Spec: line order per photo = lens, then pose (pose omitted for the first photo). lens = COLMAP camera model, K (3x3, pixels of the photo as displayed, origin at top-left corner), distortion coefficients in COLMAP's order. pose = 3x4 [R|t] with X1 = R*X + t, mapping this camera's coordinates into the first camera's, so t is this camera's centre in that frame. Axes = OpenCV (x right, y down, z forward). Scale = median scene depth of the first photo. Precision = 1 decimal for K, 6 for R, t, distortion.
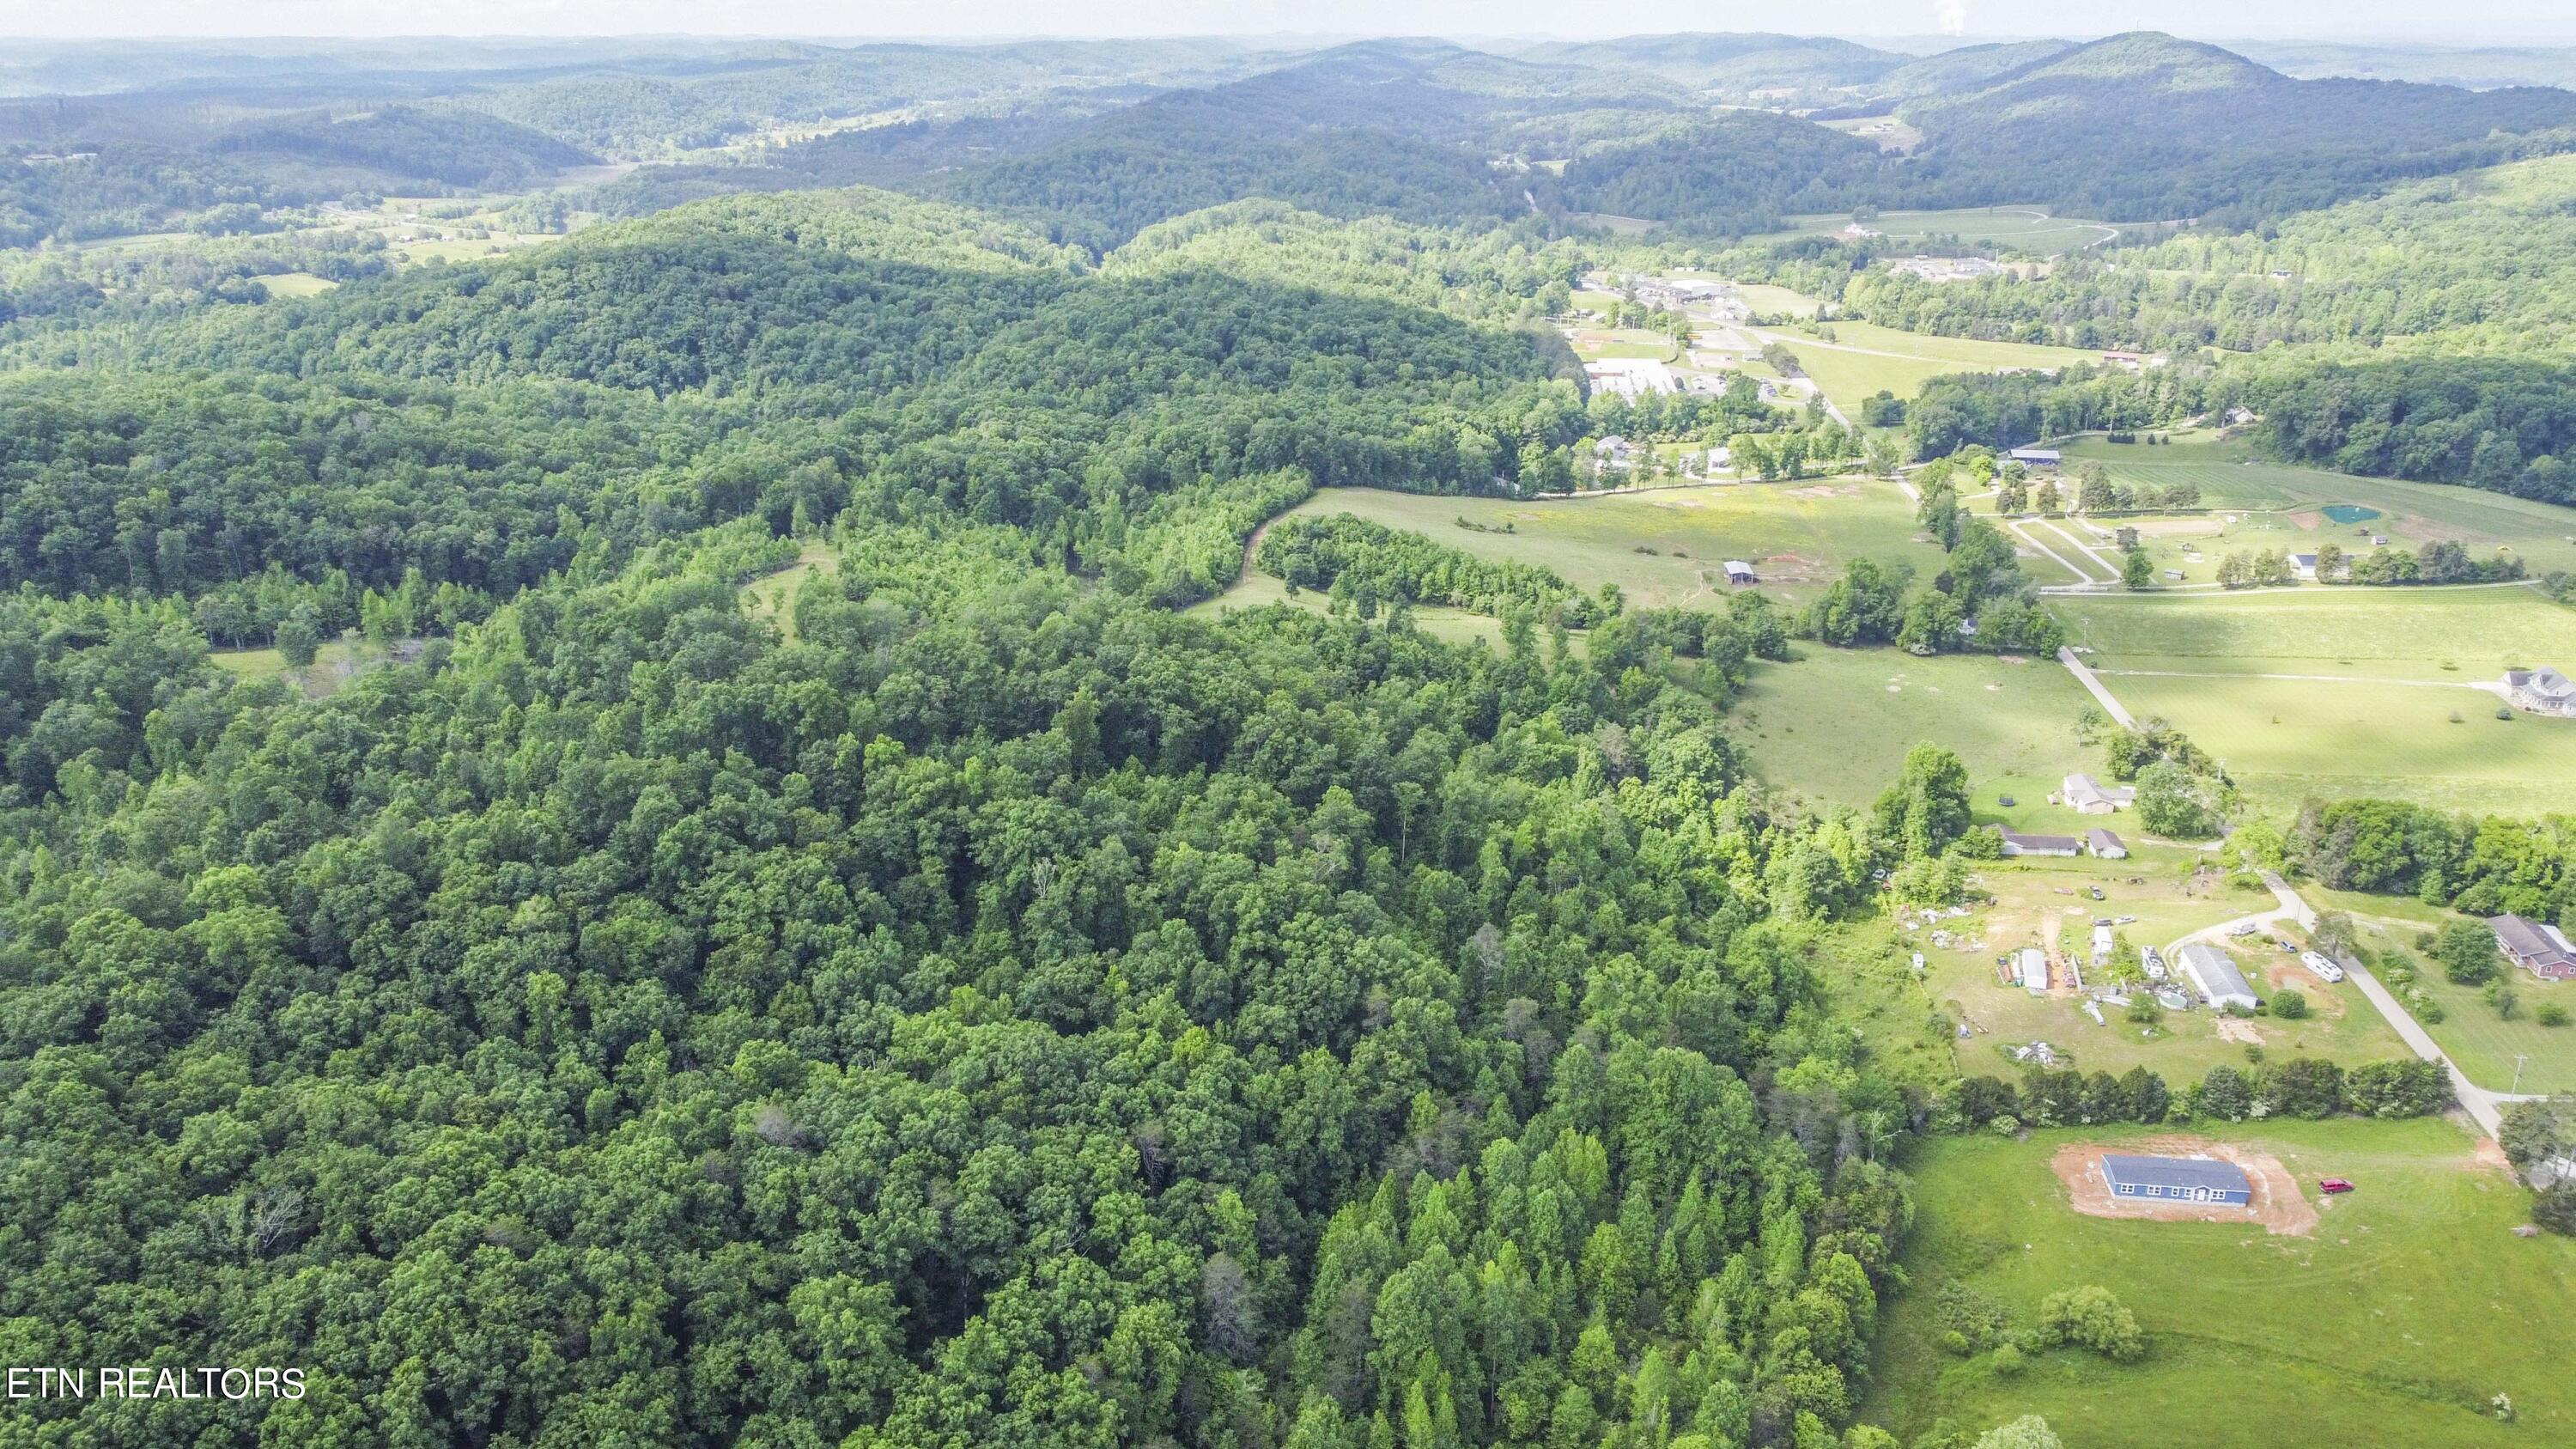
lens RADIAL K [[1949.3, 0, 1280.0], [0, 1949.3, 716.4], [0, 0, 1]] dist [0.008263, -0.011145]
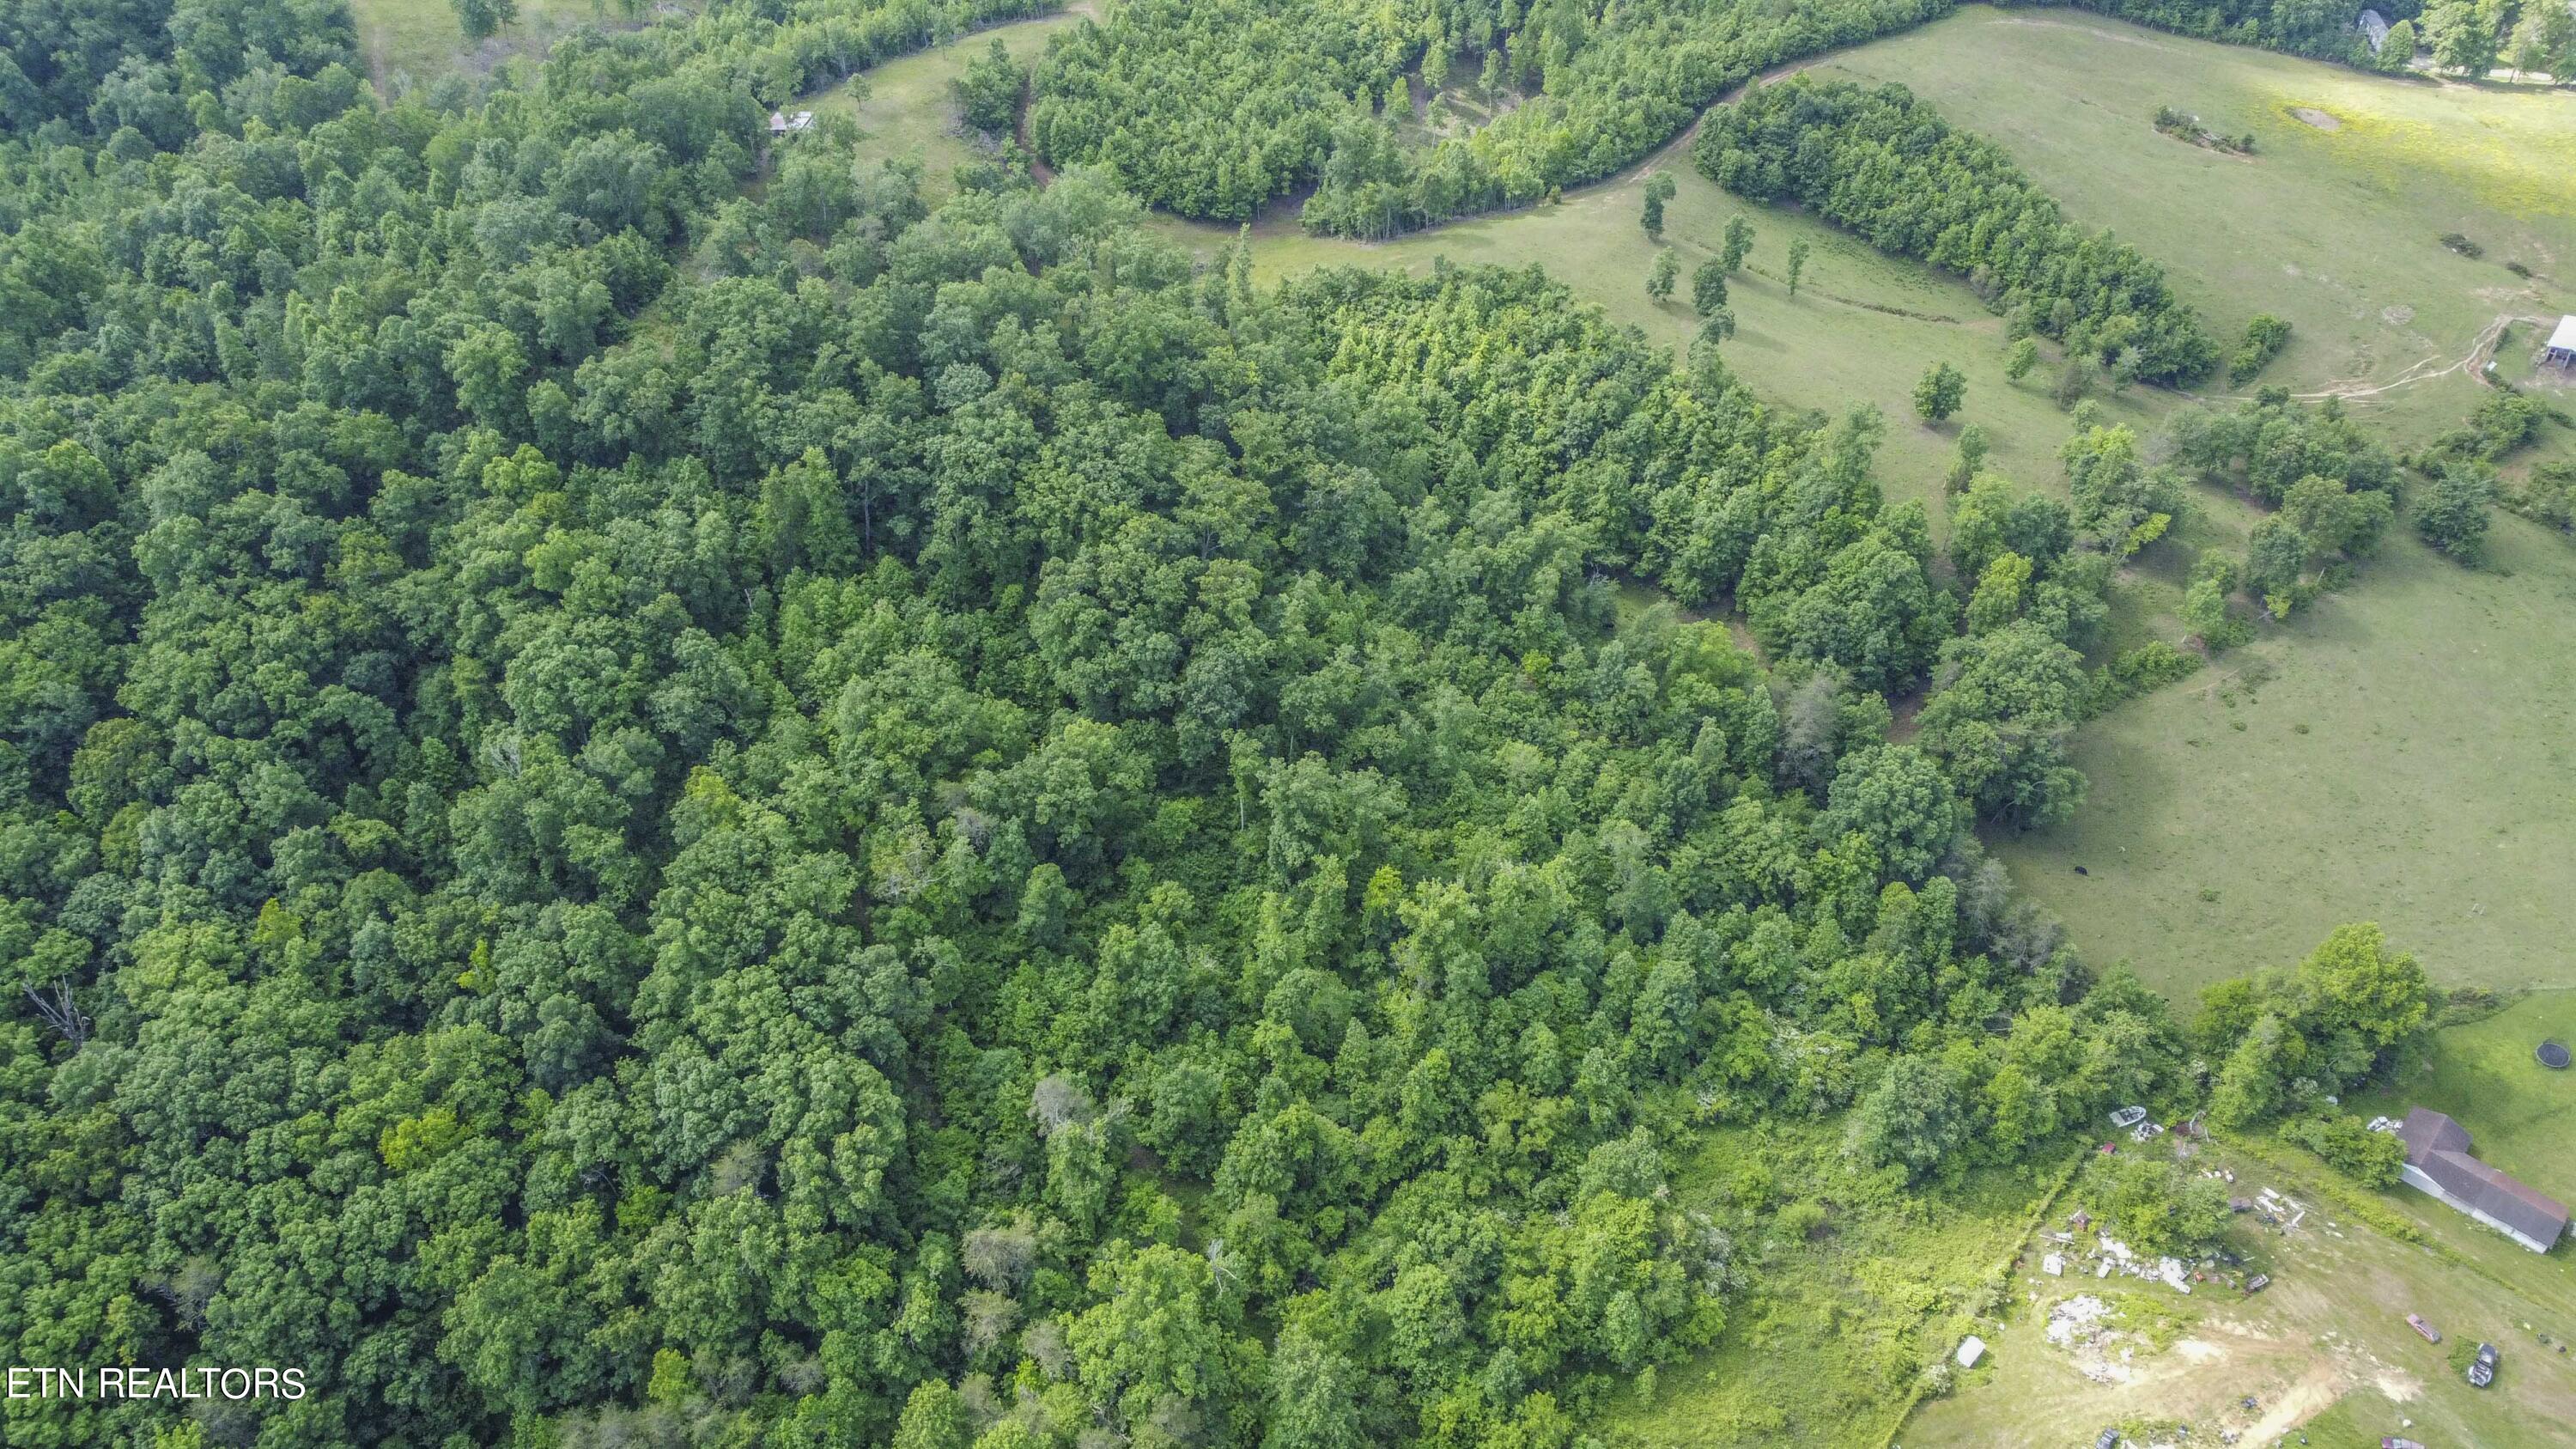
lens RADIAL K [[1949.3, 0, 1277.6], [0, 1949.3, 719.2], [0, 0, 1]] dist [0.008263, -0.011145]
pose [[0.819964, 0.380181, -0.427926, 0.314170], [-0.187804, 0.884876, 0.426290, -0.221231], [0.540729, -0.269176, 0.796967, 0.468248]]
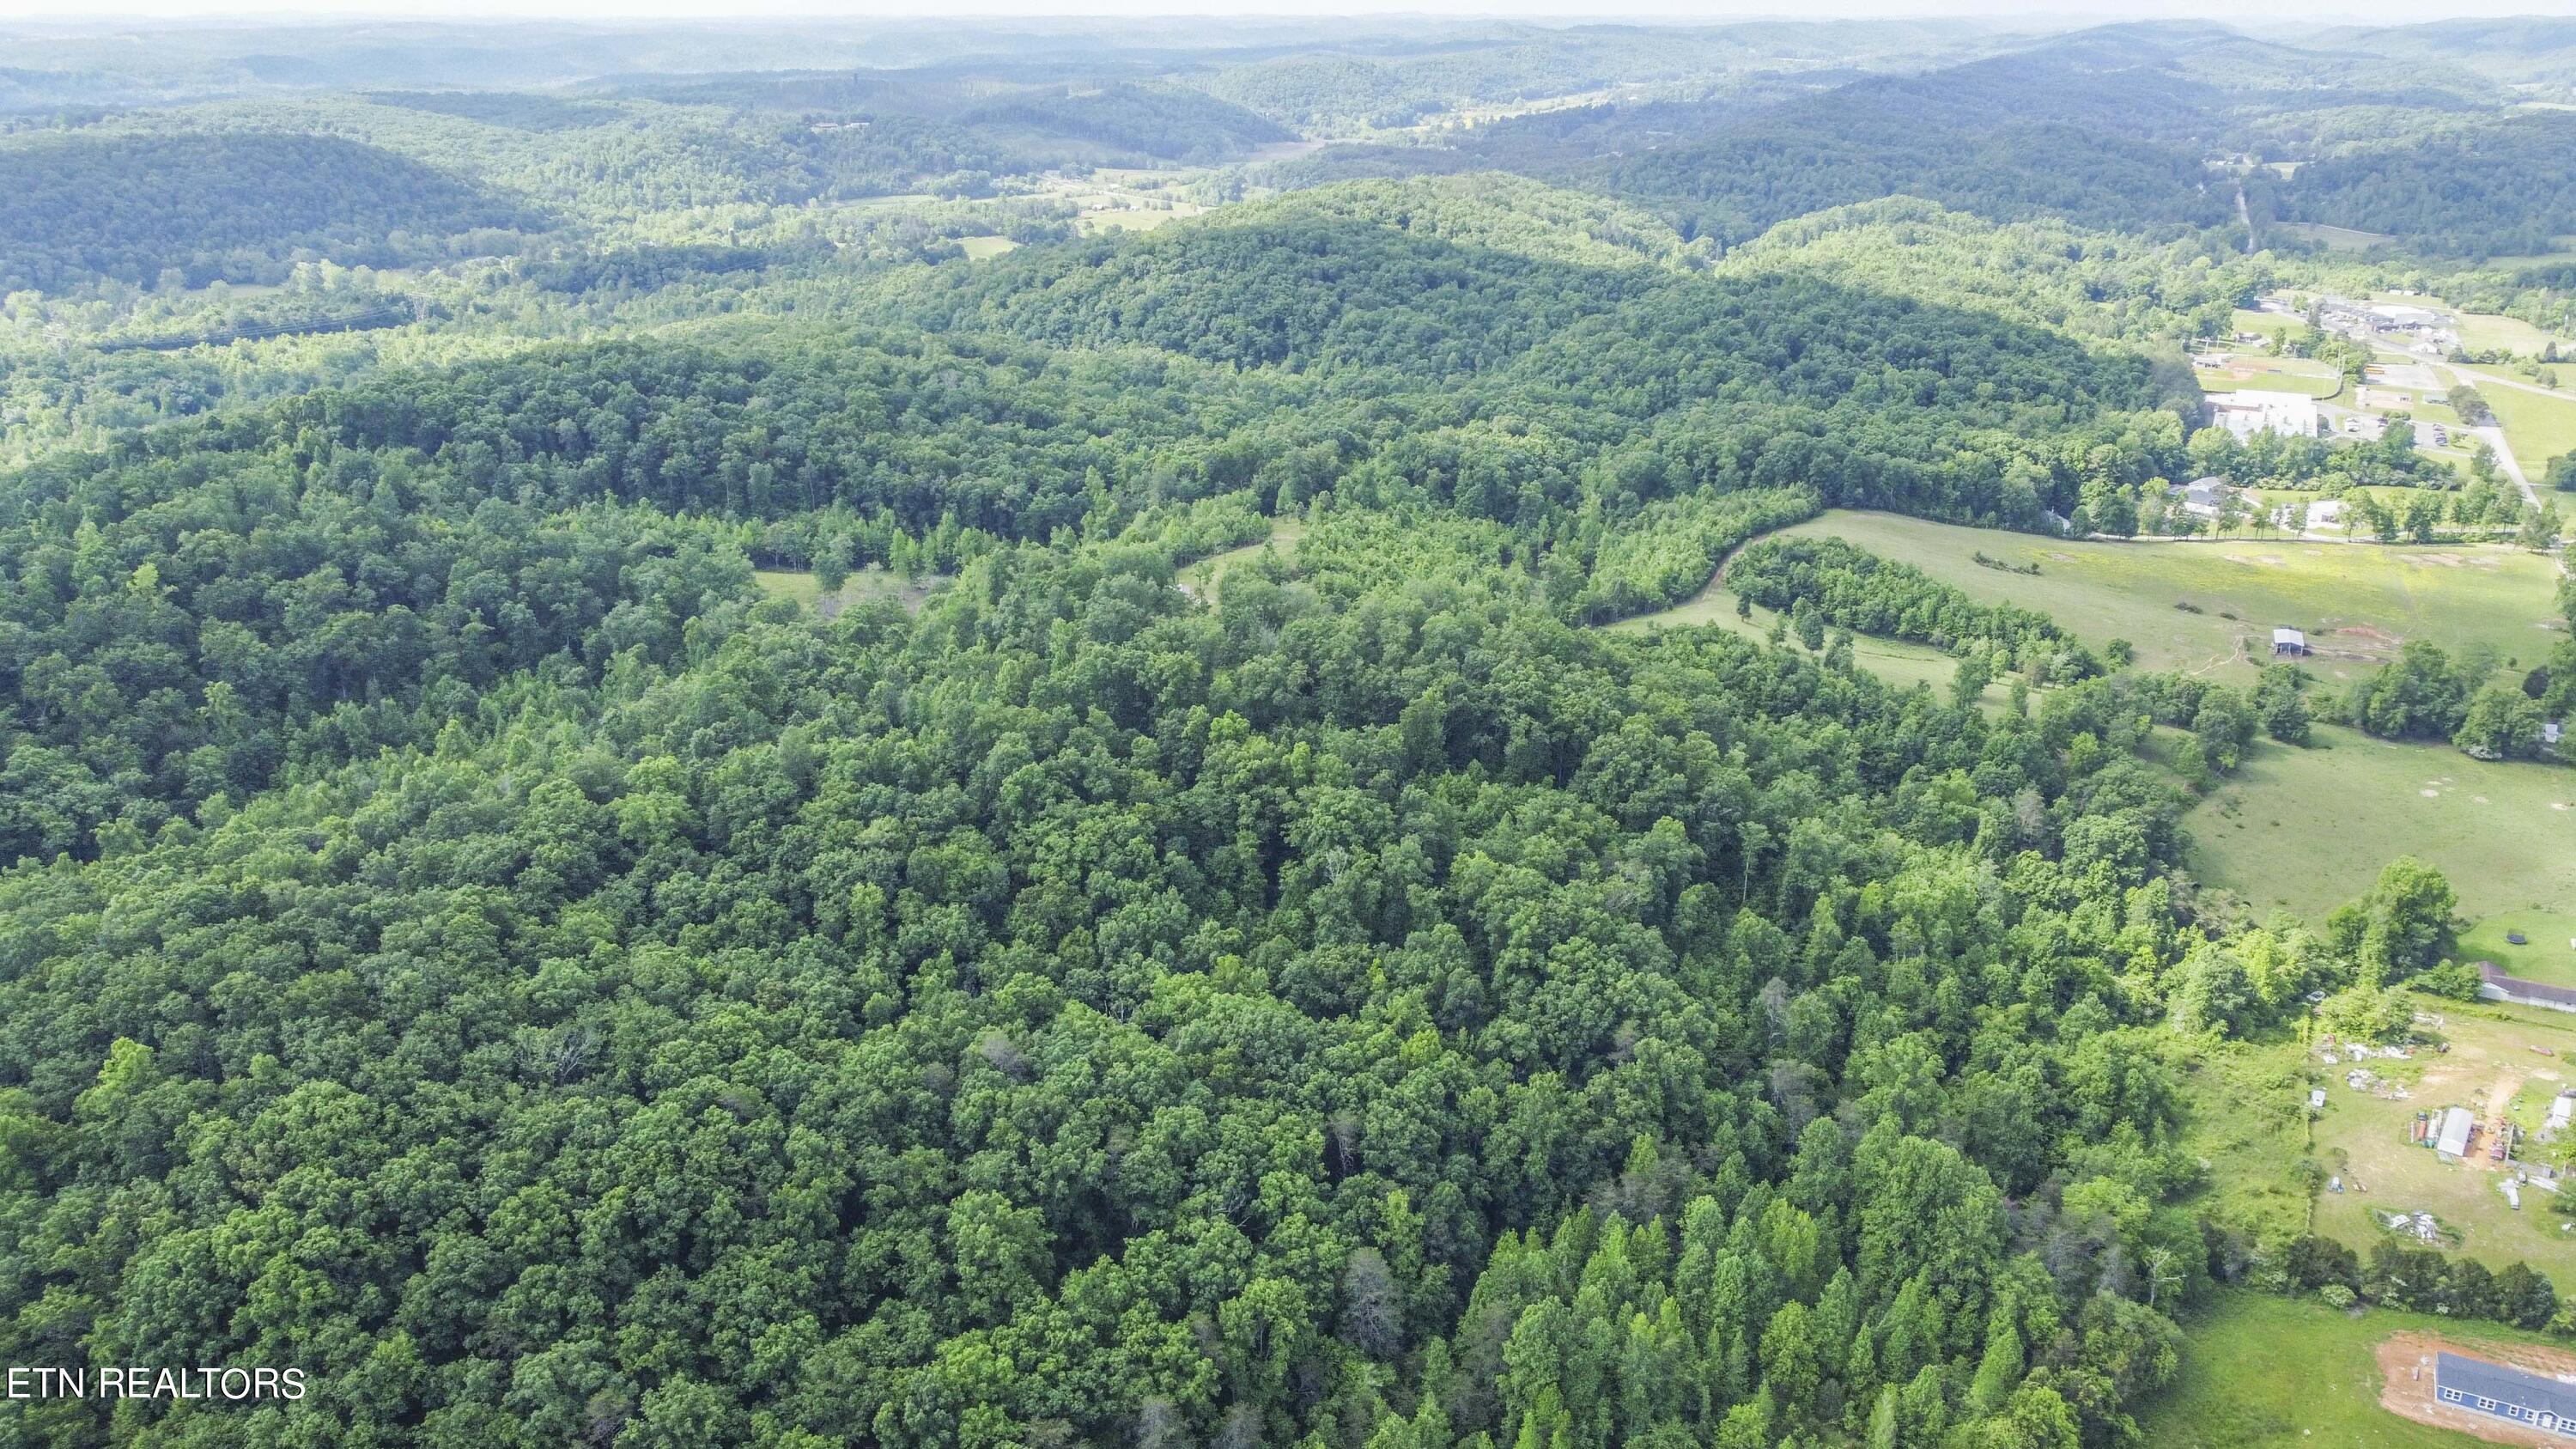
lens RADIAL K [[1949.3, 0, 1283.7], [0, 1949.3, 727.3], [0, 0, 1]] dist [0.008263, -0.011145]
pose [[0.939781, 0.119915, -0.320050, 0.139185], [-0.115318, 0.992769, 0.033350, -0.017254], [0.321735, 0.005566, 0.946813, 0.003183]]
